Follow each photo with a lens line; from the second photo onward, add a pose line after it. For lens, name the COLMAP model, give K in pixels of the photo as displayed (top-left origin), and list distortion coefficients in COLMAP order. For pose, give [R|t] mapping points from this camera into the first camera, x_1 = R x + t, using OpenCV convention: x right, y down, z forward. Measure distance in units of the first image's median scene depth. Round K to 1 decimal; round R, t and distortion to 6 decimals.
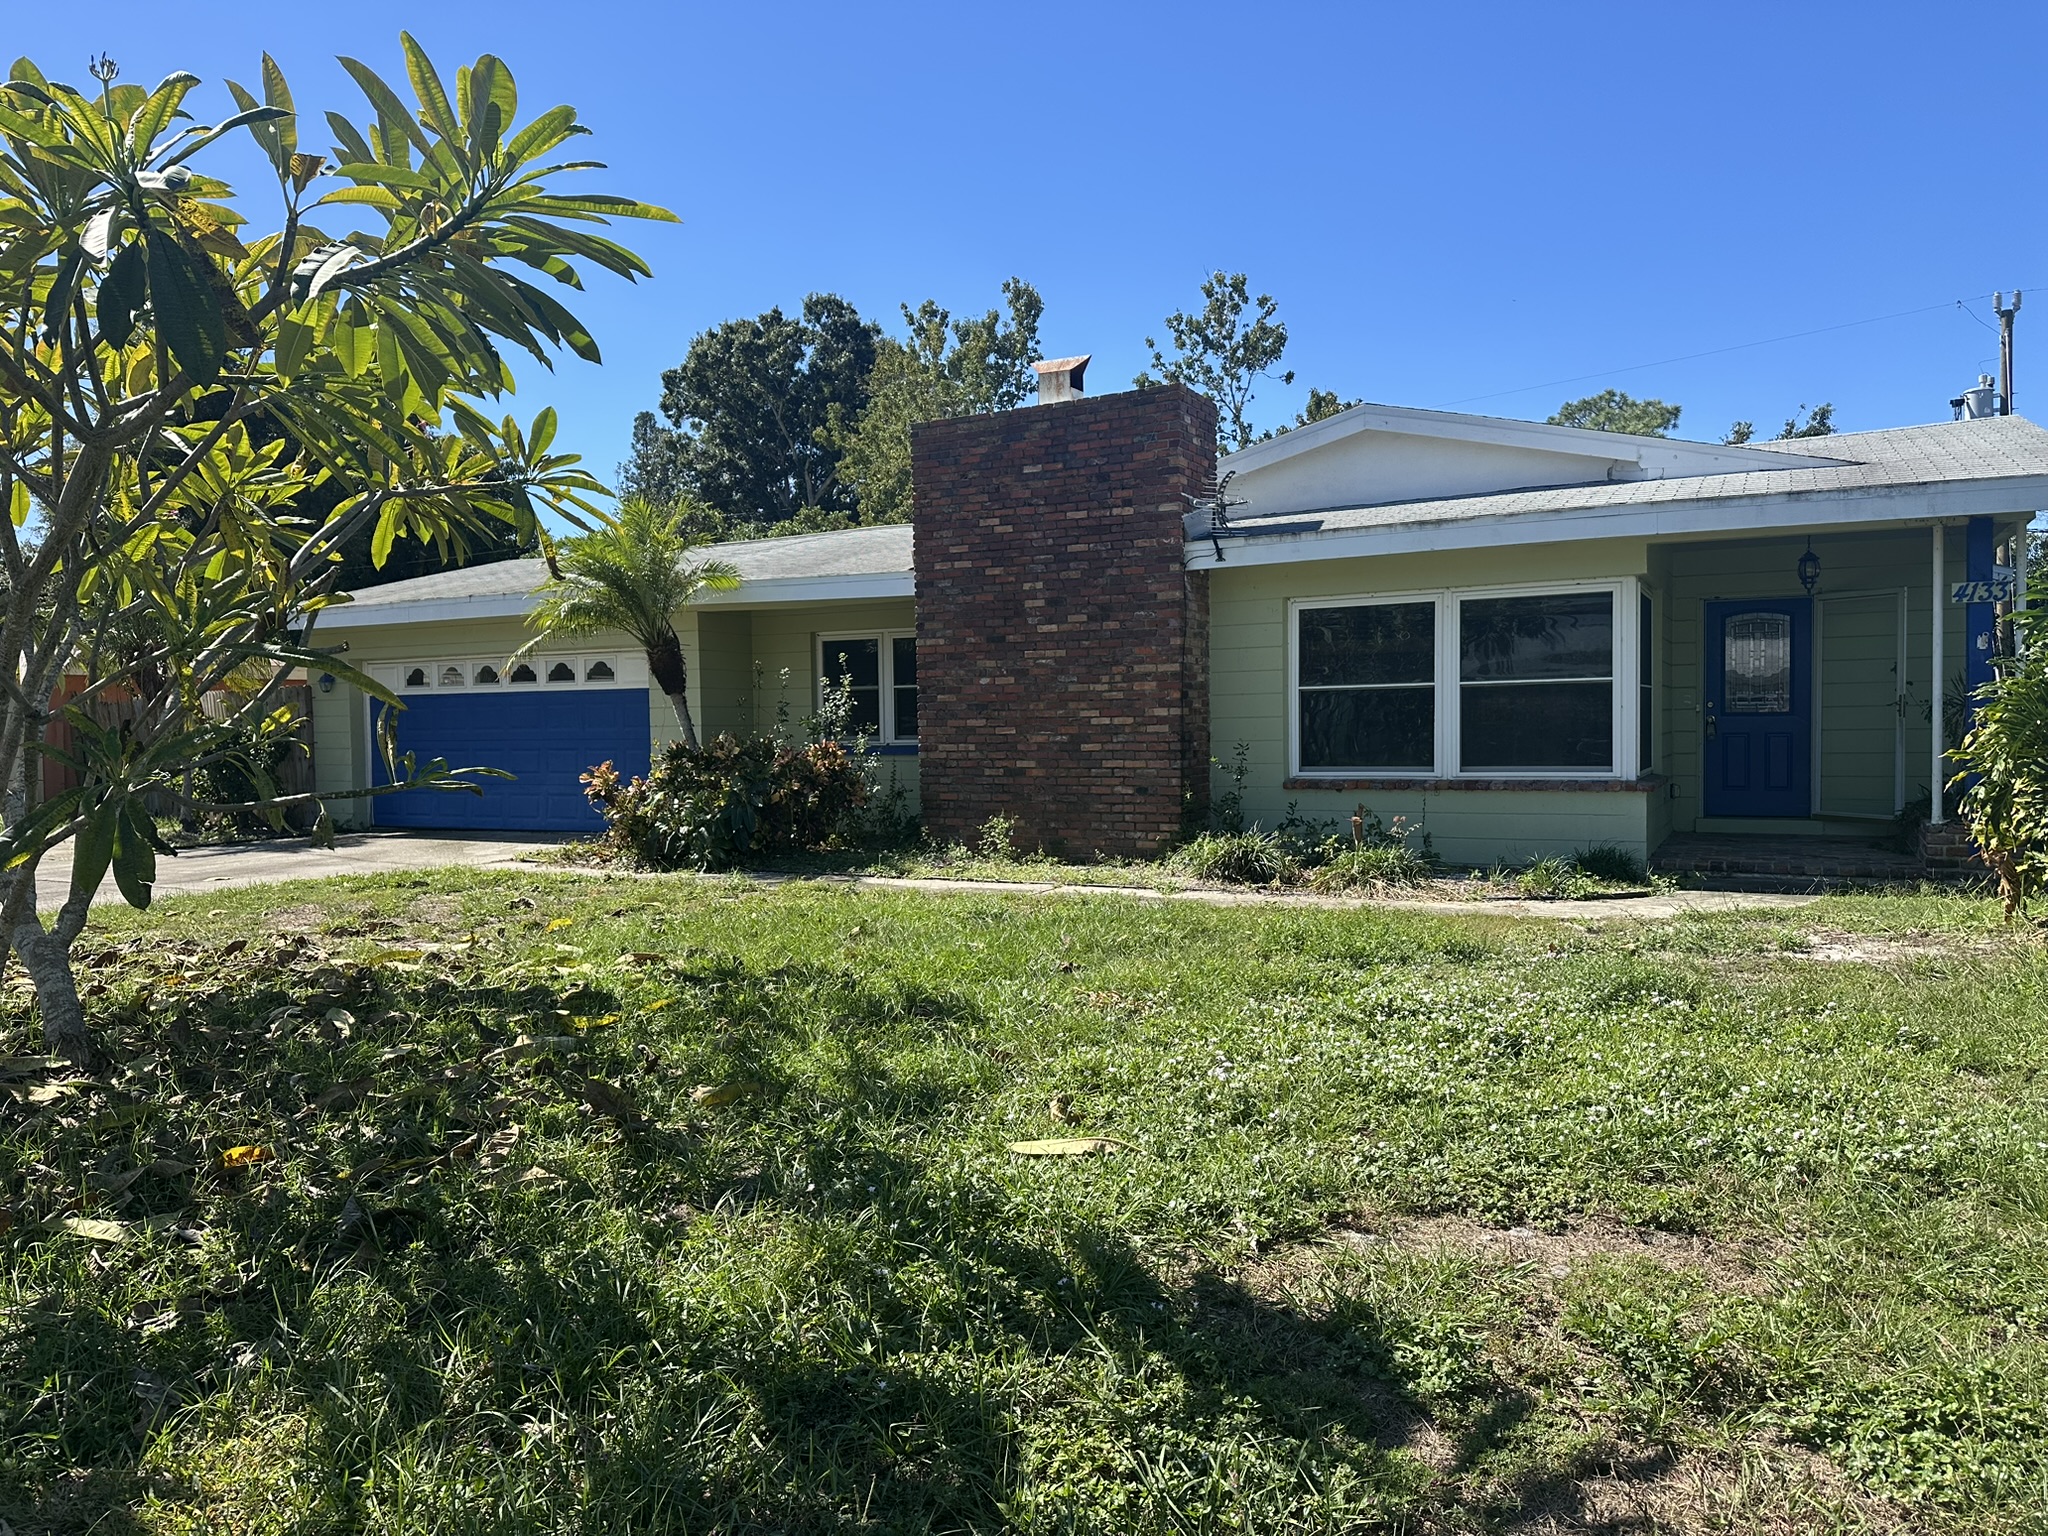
lens RADIAL K [[1439.2, 0, 1018.9], [0, 1439.2, 770.2], [0, 0, 1]] dist [0.048618, -0.002738]
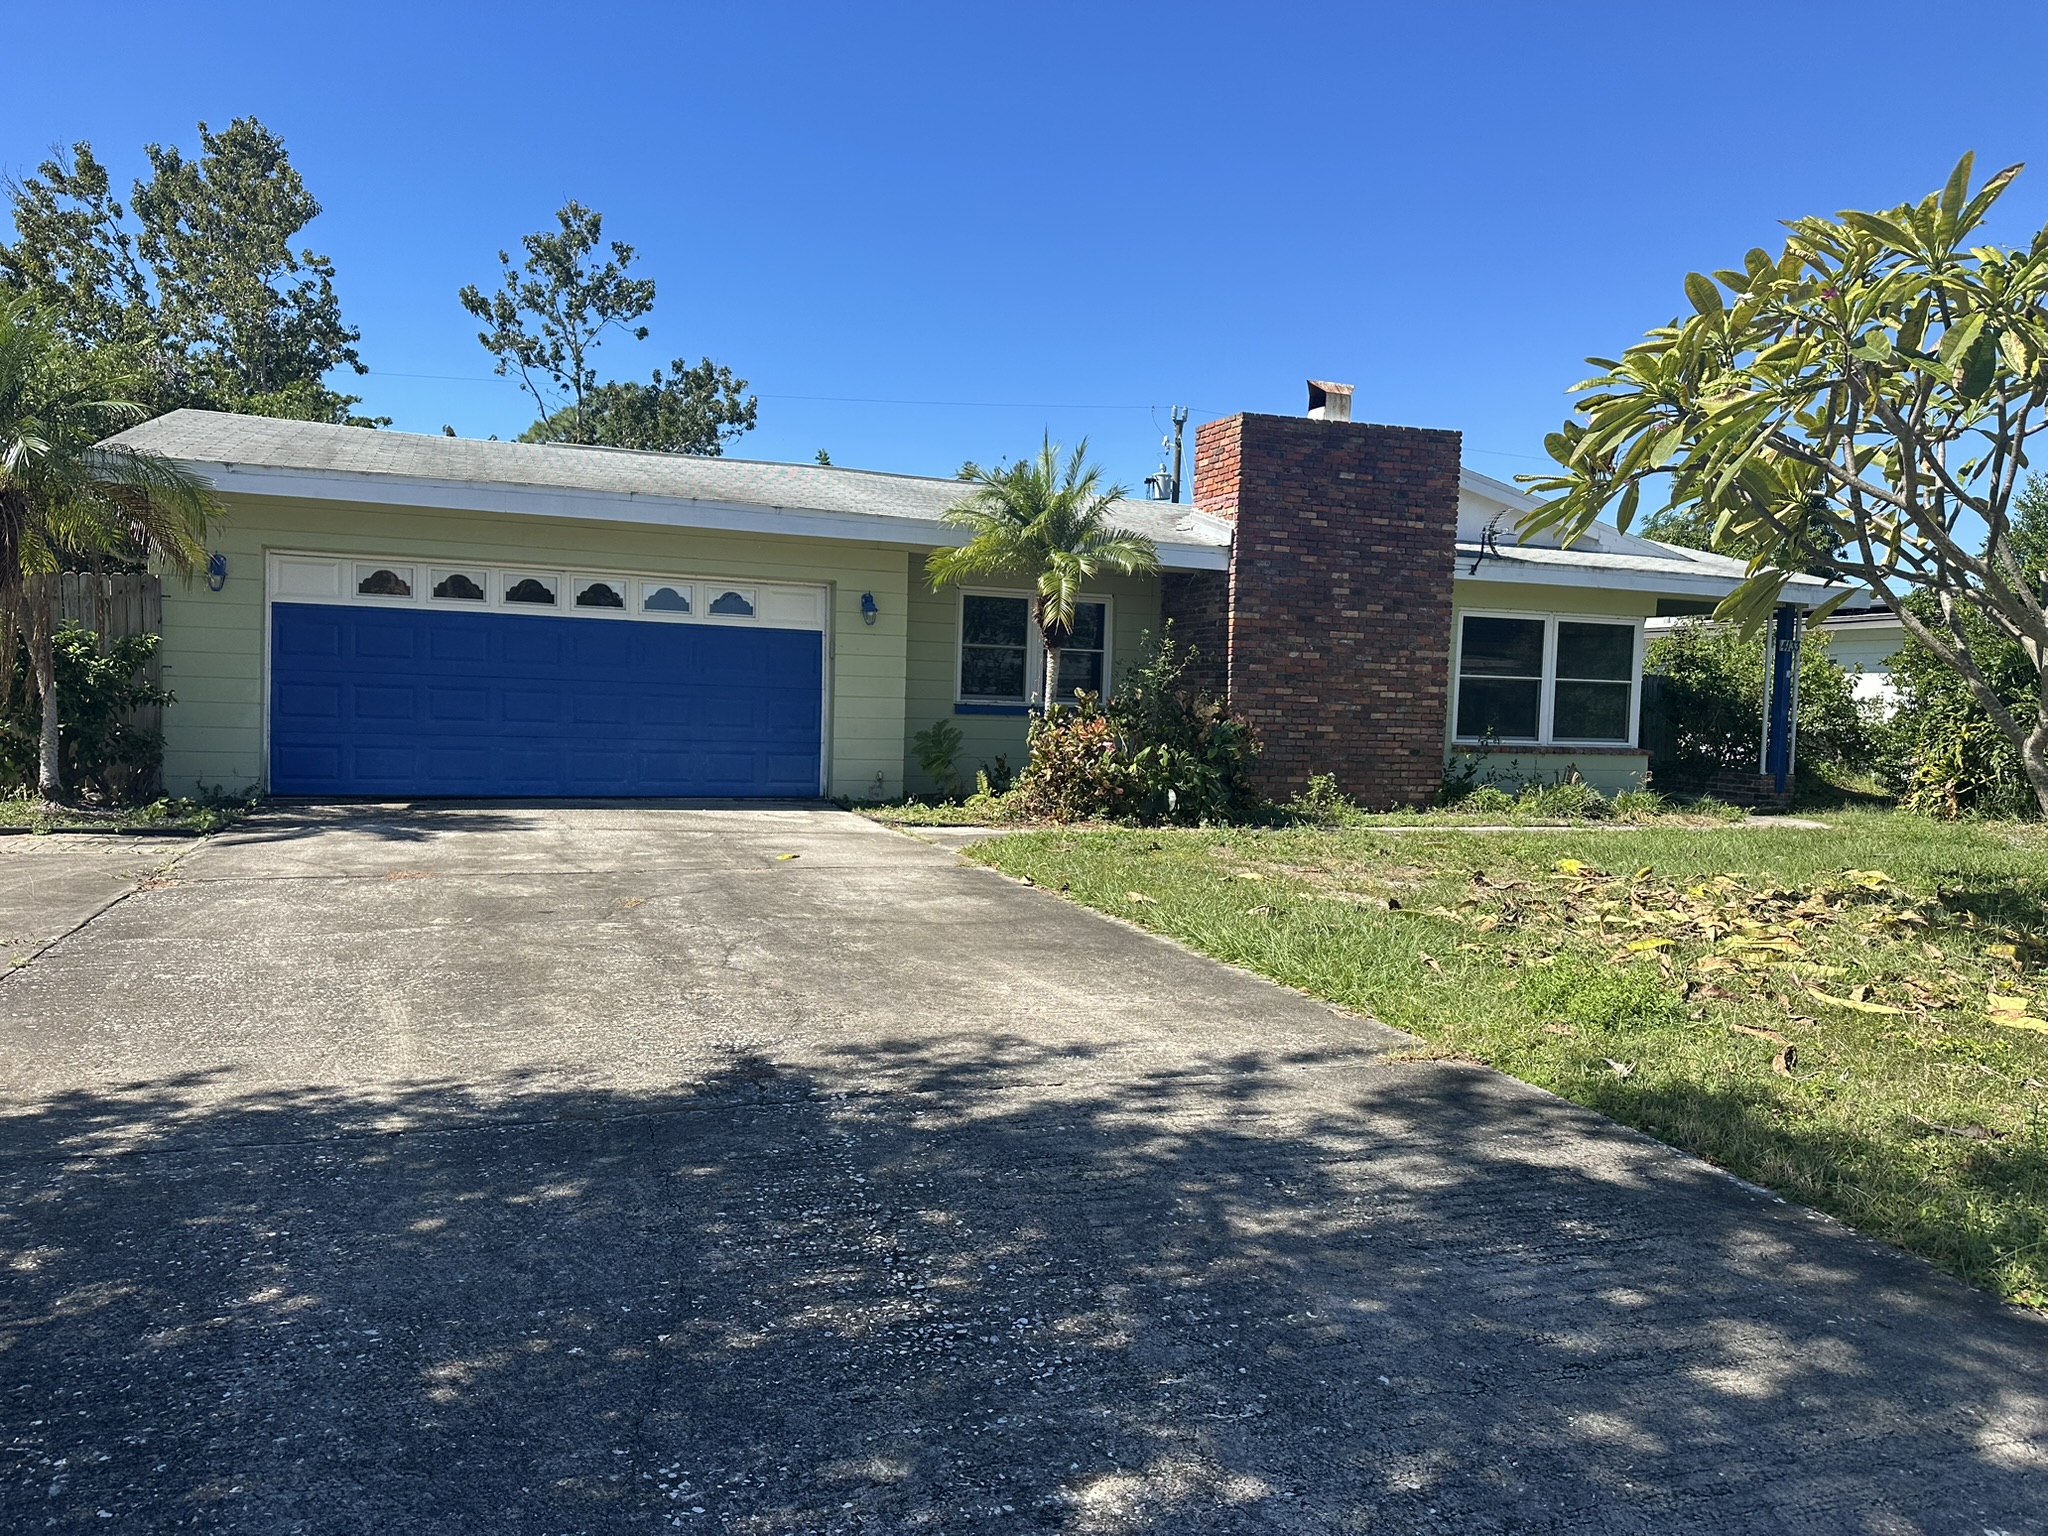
lens RADIAL K [[1439.2, 0, 1018.0], [0, 1439.2, 771.1], [0, 0, 1]] dist [0.048618, -0.002738]
pose [[0.664987, 0.000233, 0.746854, -1.039884], [-0.016497, 0.999761, 0.014377, 0.017434], [-0.746672, -0.021881, 0.664832, 0.416073]]
